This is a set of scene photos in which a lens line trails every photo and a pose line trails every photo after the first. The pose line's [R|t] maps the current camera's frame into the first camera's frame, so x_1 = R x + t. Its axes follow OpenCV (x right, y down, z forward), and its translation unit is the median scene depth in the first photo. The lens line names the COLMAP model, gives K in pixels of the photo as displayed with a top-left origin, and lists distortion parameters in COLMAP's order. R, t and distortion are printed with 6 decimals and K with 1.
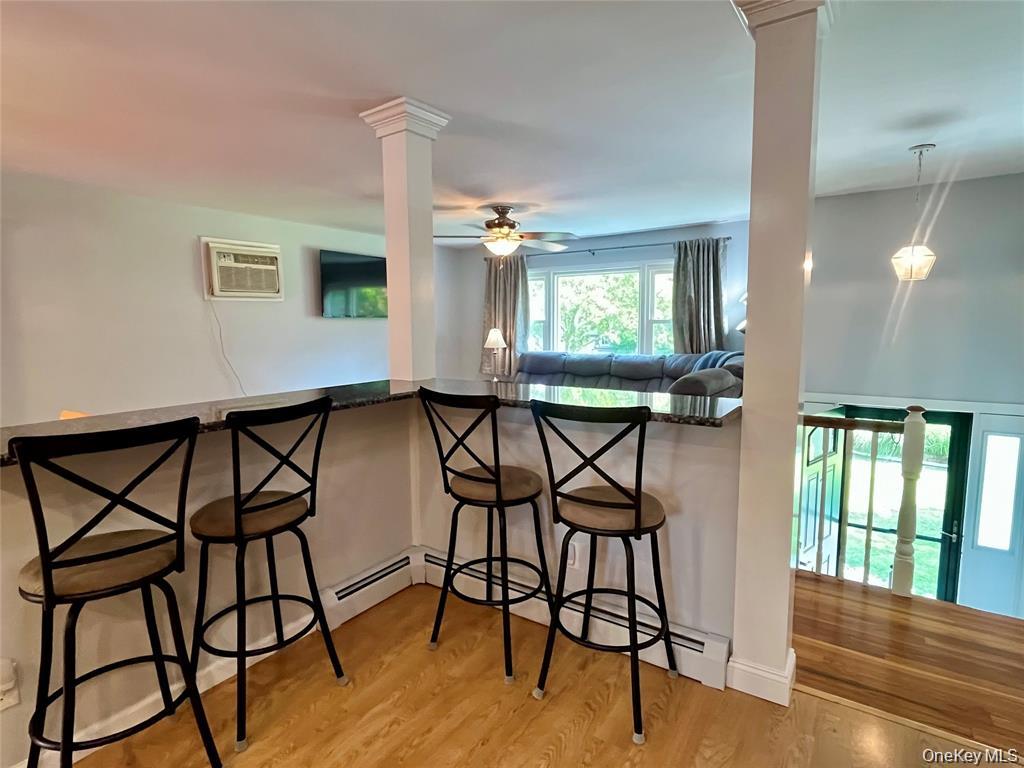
lens RADIAL K [[547.5, 0, 509.8], [0, 547.5, 384.3], [0, 0, 1]] dist [0.004621, -0.000772]
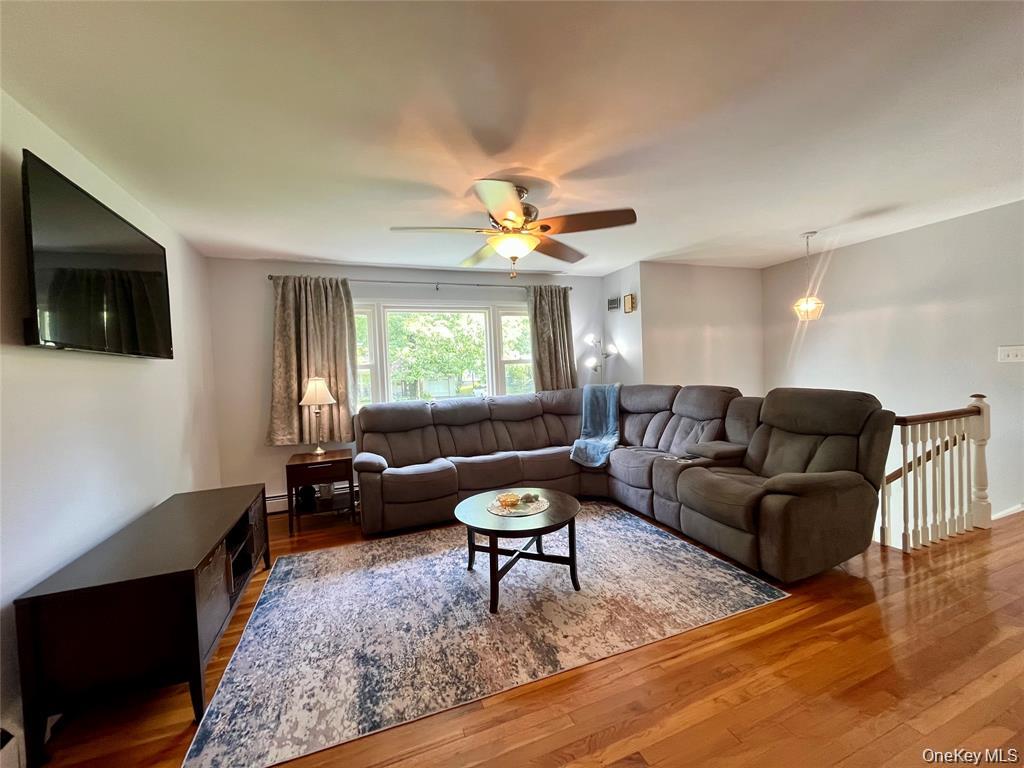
lens RADIAL K [[408.6, 0, 510.9], [0, 408.6, 381.1], [0, 0, 1]] dist [0.002247, 0.000047]
pose [[0.572040, -0.040891, 0.819205, -0.351318], [0.131859, 0.990351, -0.042642, -0.049670], [-0.809557, 0.132413, 0.571913, 0.582613]]
